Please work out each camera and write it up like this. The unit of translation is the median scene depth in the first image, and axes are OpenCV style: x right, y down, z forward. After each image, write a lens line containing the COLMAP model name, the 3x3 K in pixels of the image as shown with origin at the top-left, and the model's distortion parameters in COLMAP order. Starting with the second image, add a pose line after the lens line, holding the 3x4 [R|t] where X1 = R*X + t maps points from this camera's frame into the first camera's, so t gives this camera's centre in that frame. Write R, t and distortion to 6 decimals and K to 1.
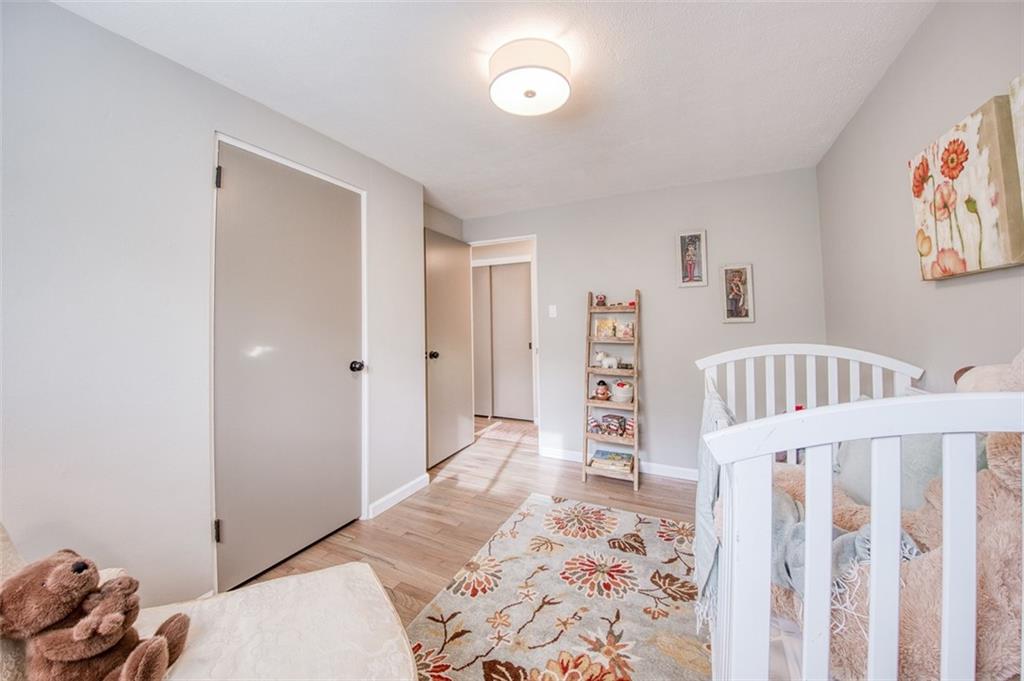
lens RADIAL K [[370.8, 0, 510.7], [0, 370.8, 323.2], [0, 0, 1]] dist [-0.020107, -0.000387]
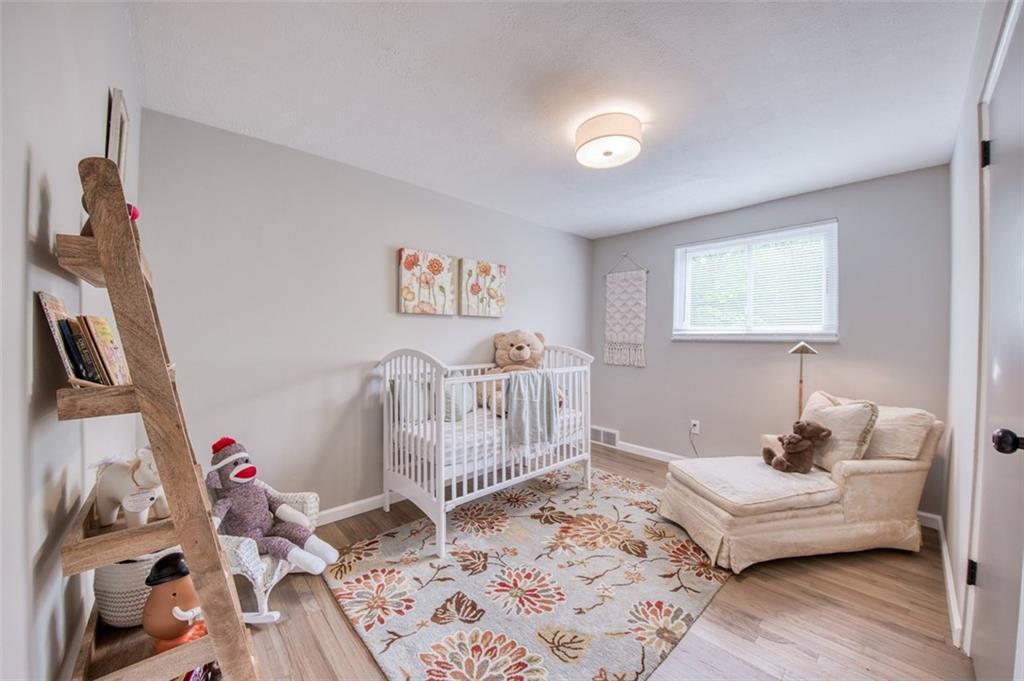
lens RADIAL K [[370.8, 0, 510.7], [0, 370.8, 323.2], [0, 0, 1]] dist [-0.020107, -0.000387]
pose [[-0.926253, 0.013960, 0.376644, -0.104967], [-0.001383, 0.999181, -0.040435, 0.015957], [-0.376900, -0.037974, -0.925475, 2.009590]]
